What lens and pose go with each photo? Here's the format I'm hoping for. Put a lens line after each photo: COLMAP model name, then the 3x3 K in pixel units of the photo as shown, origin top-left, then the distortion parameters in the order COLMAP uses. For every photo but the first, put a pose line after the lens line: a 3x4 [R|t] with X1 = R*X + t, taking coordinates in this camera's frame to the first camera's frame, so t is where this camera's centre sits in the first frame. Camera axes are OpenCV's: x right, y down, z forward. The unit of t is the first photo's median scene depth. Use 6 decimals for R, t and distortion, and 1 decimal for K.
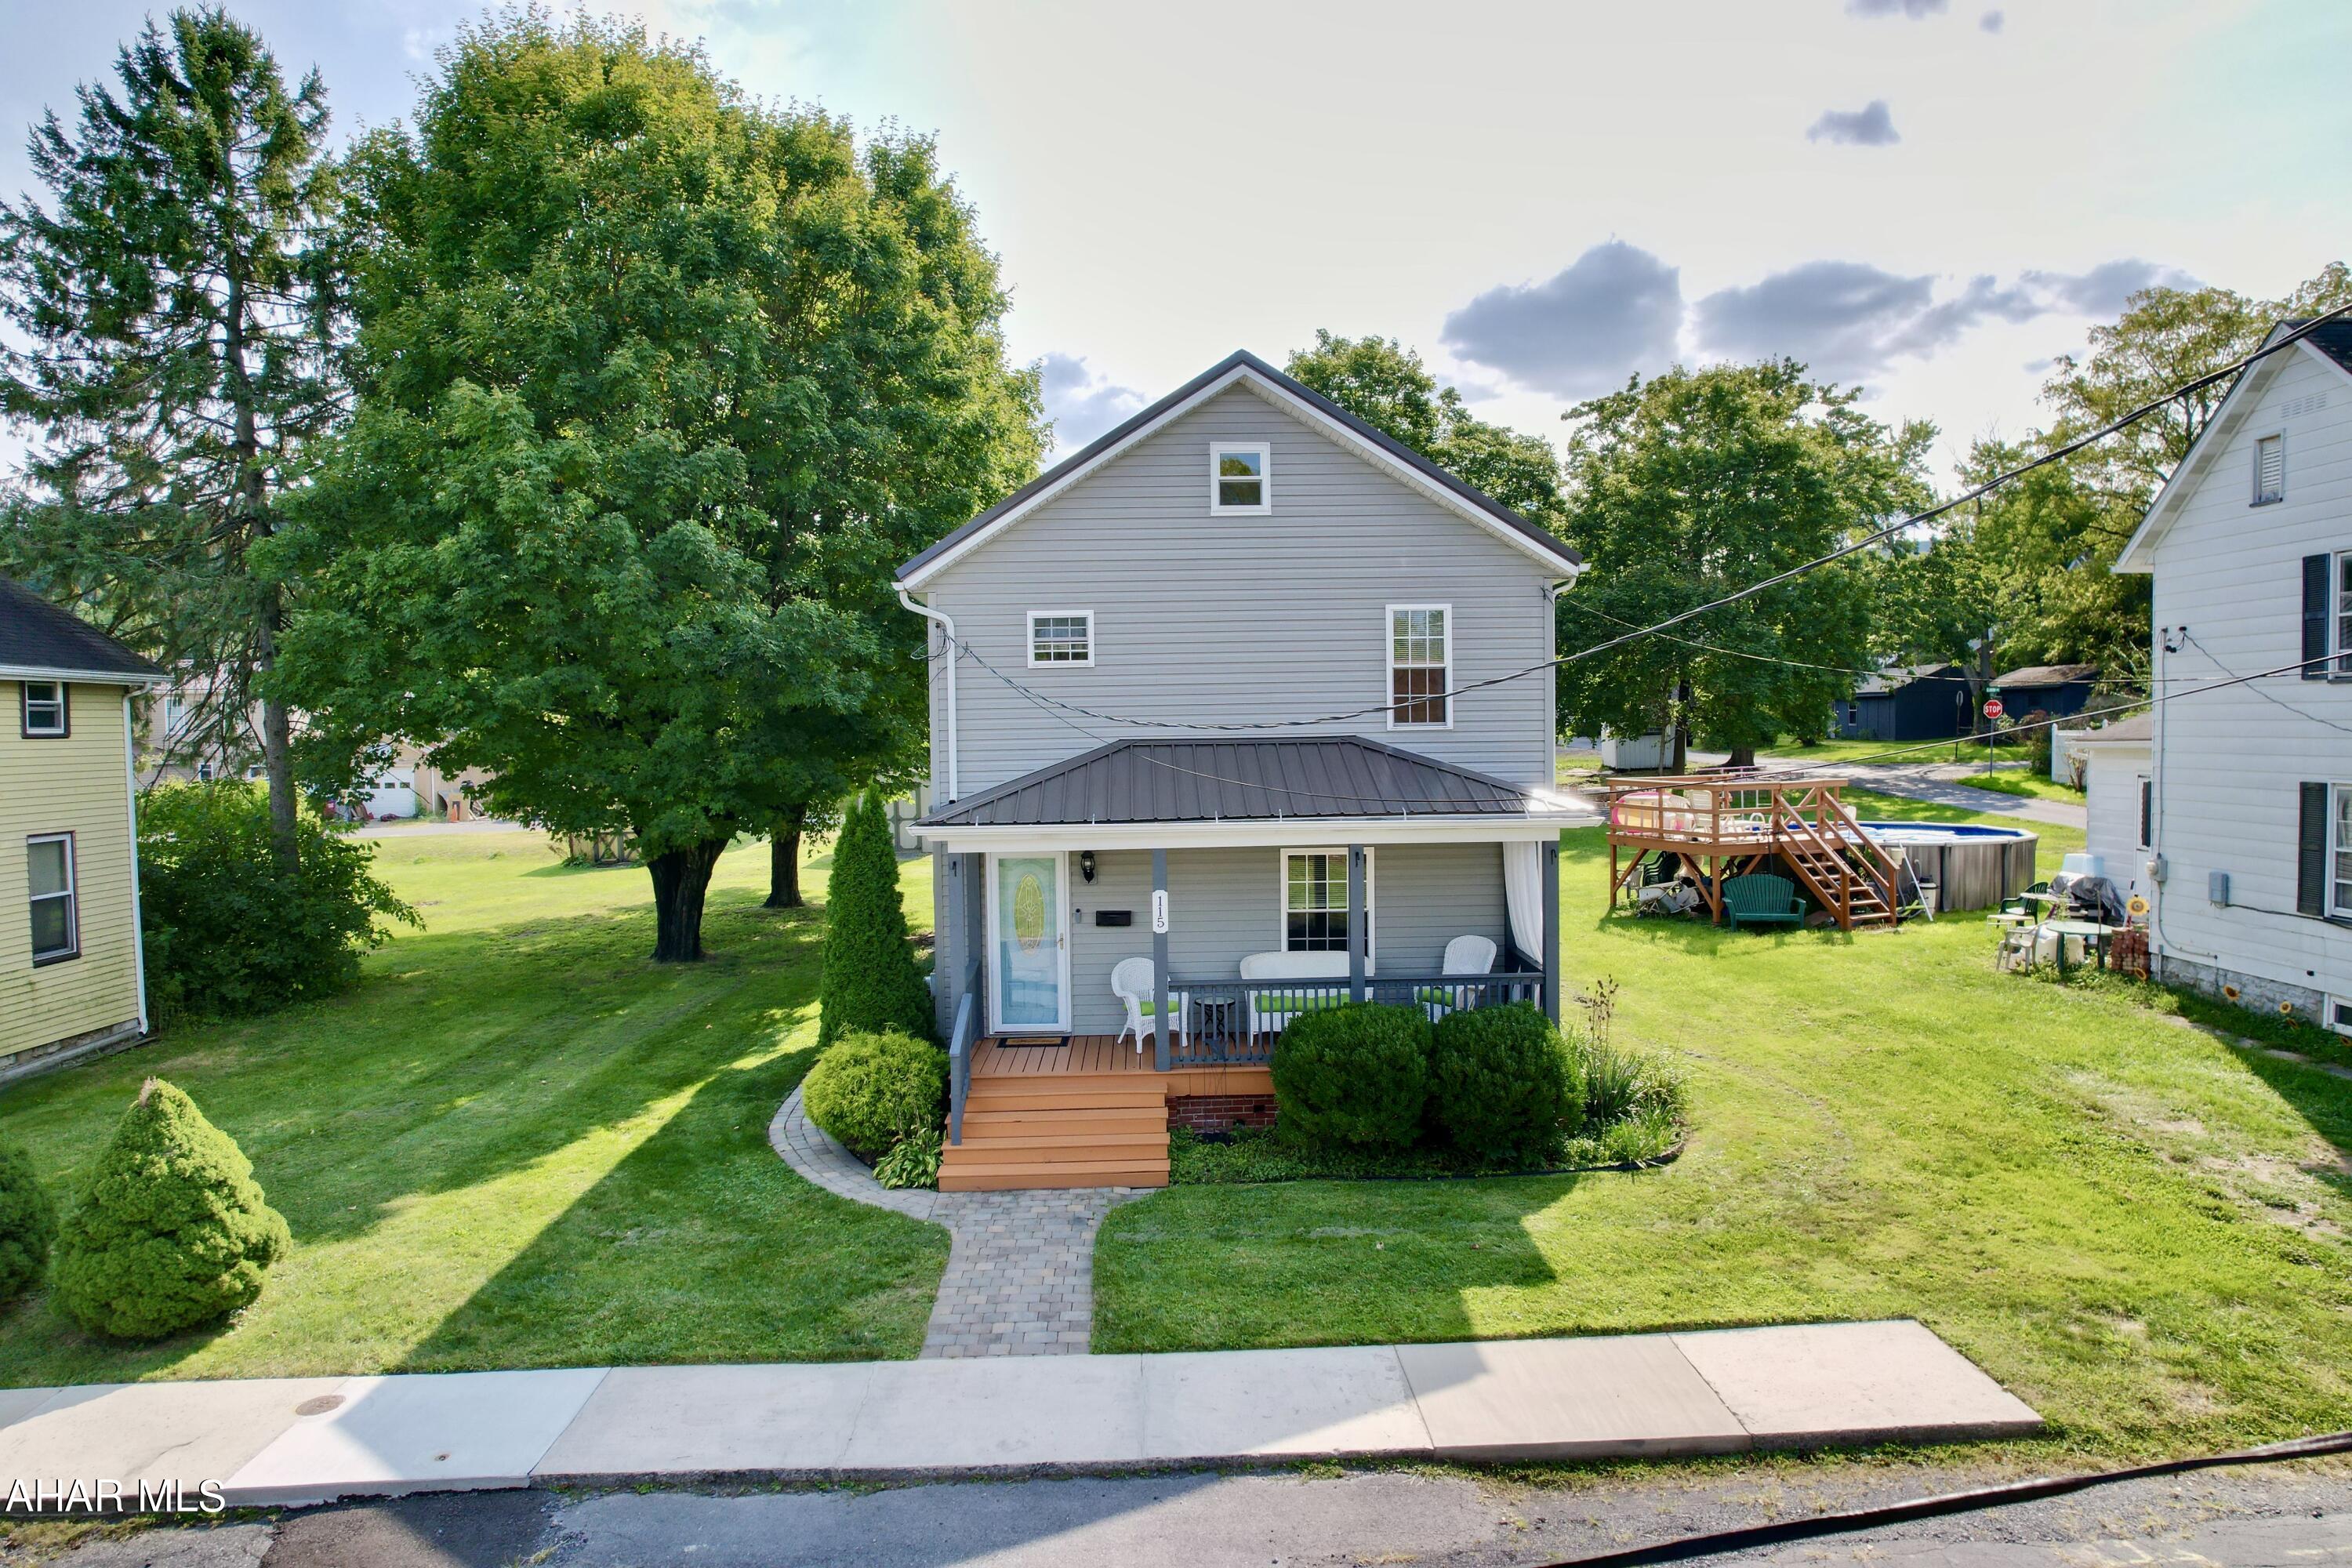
lens RADIAL K [[1499.5, 0, 1184.4], [0, 1499.5, 795.8], [0, 0, 1]] dist [-0.062852, 0.044019]
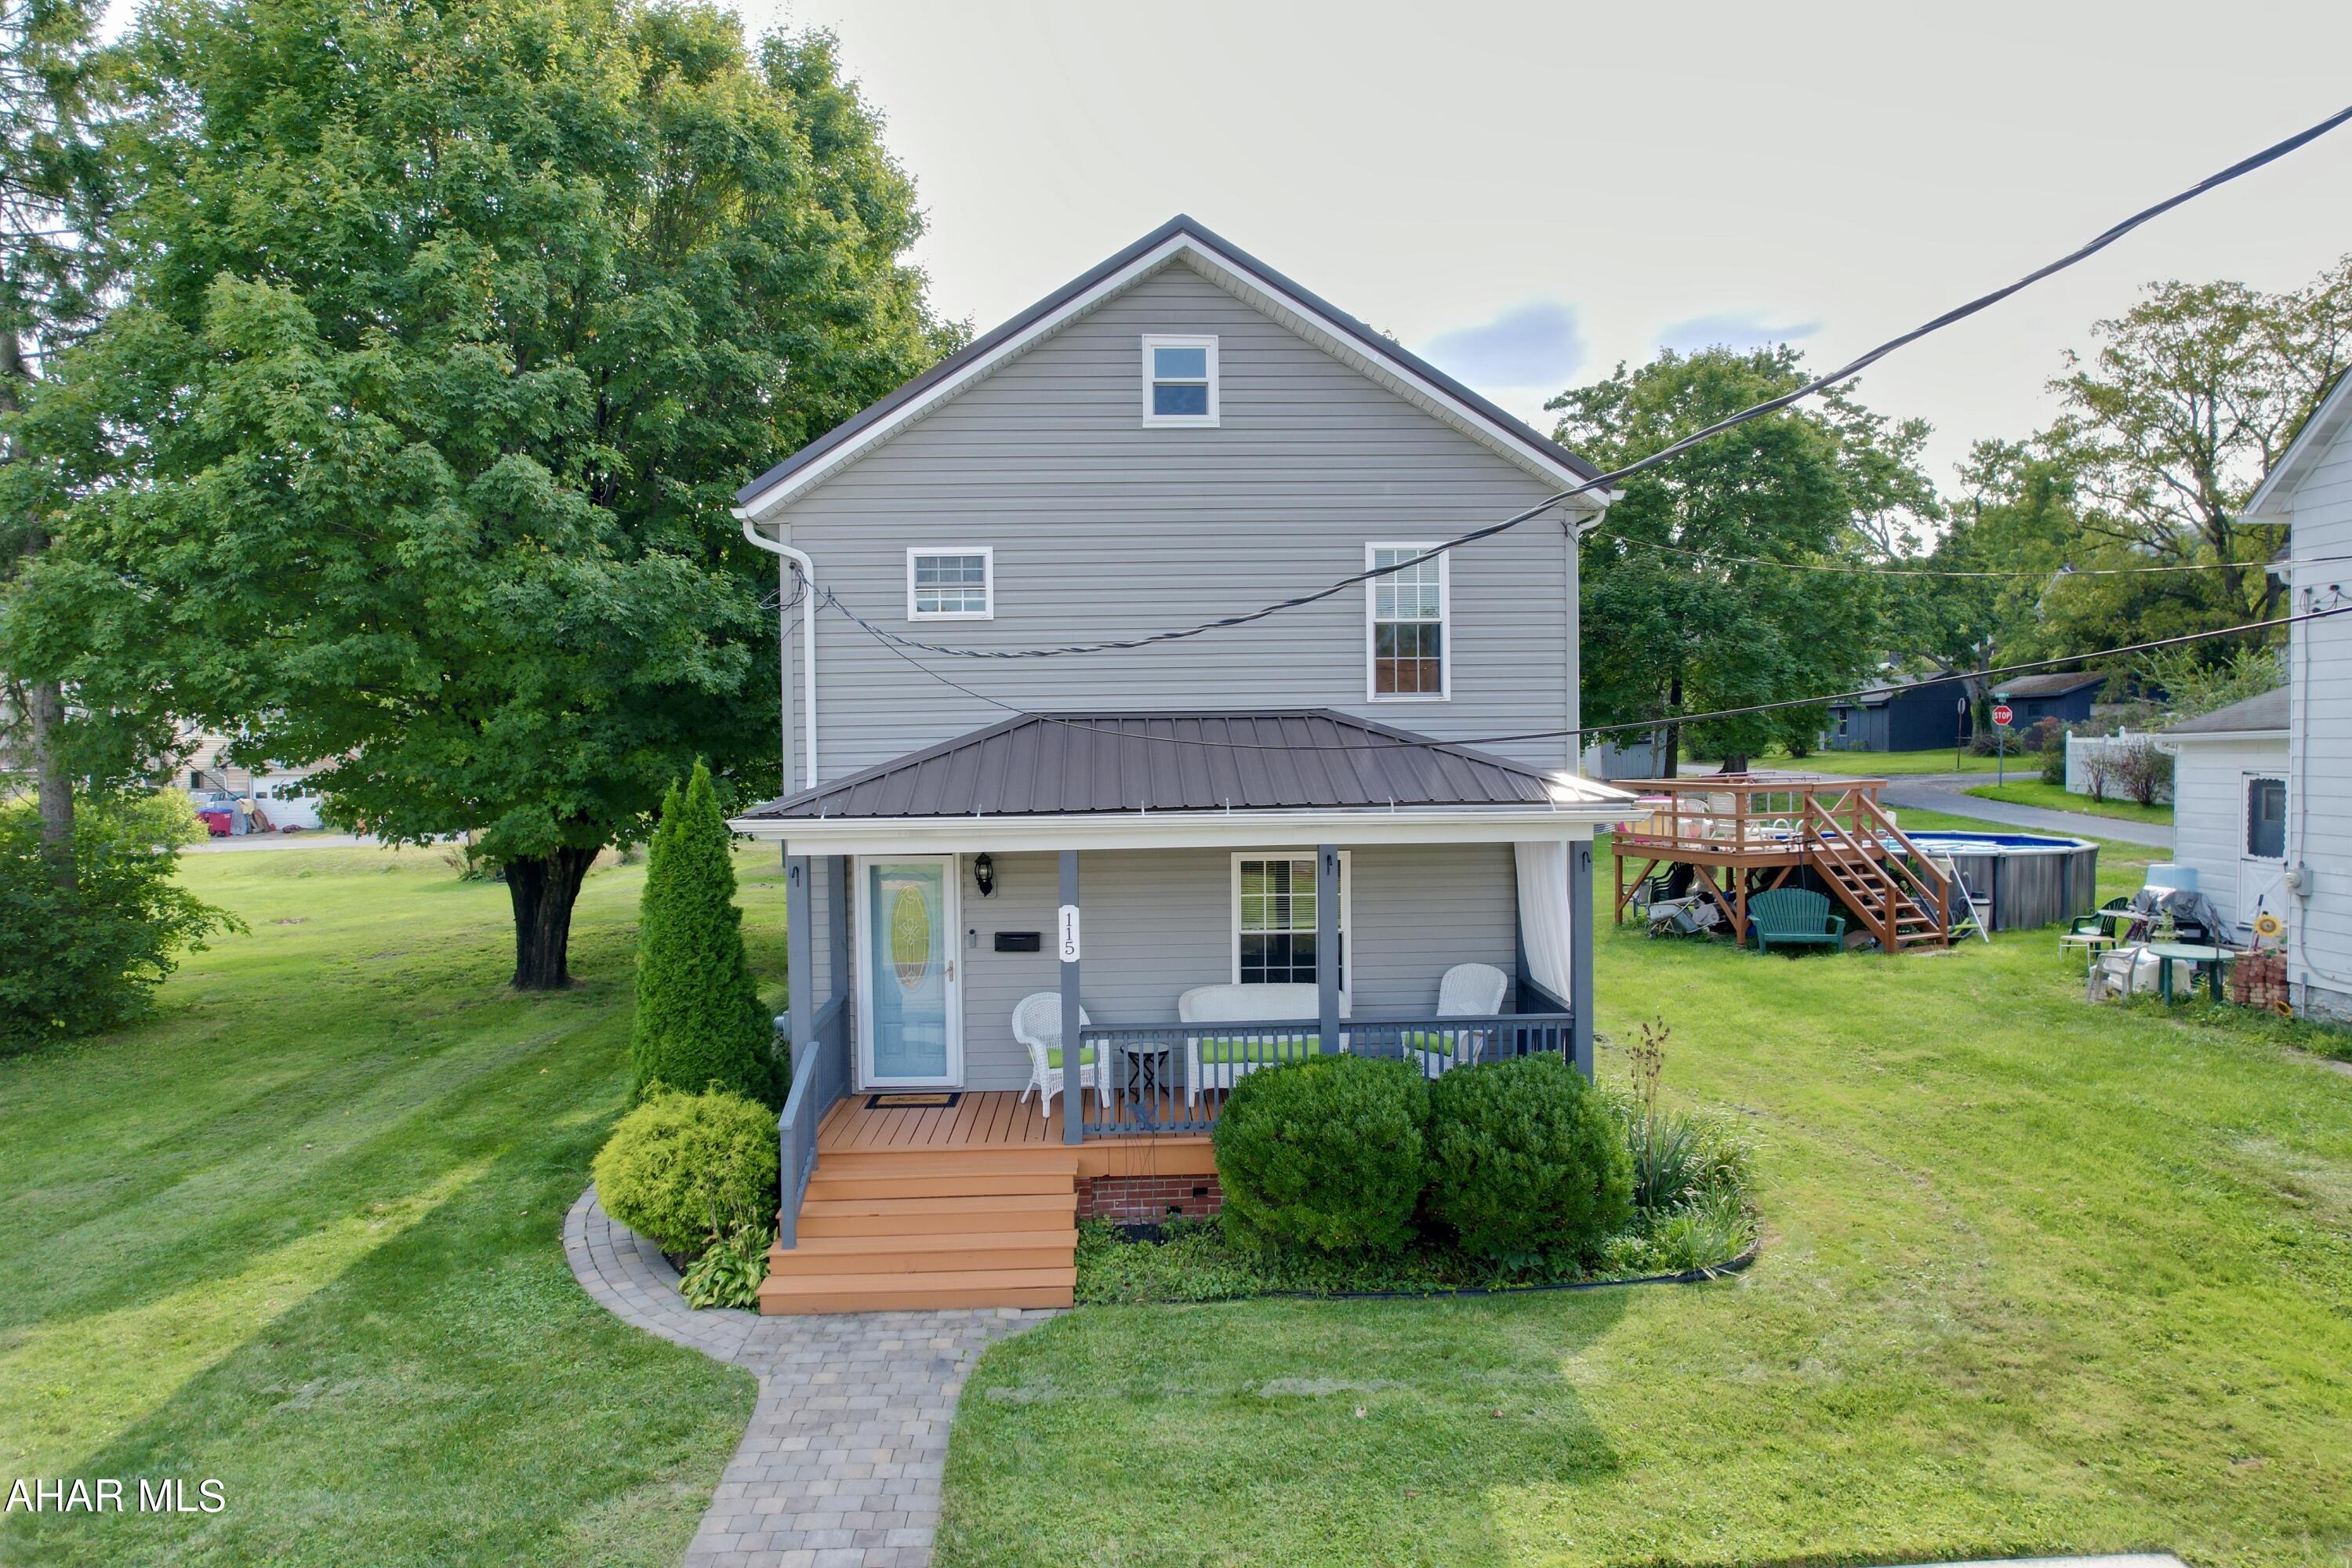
lens RADIAL K [[1502.7, 0, 1184.5], [0, 1502.7, 792.5], [0, 0, 1]] dist [-0.082079, 0.076655]
pose [[0.999822, 0.001898, 0.018752, 0.025033], [-0.001633, 0.999899, -0.014145, 0.015055], [-0.018777, 0.014112, 0.999724, 0.217120]]
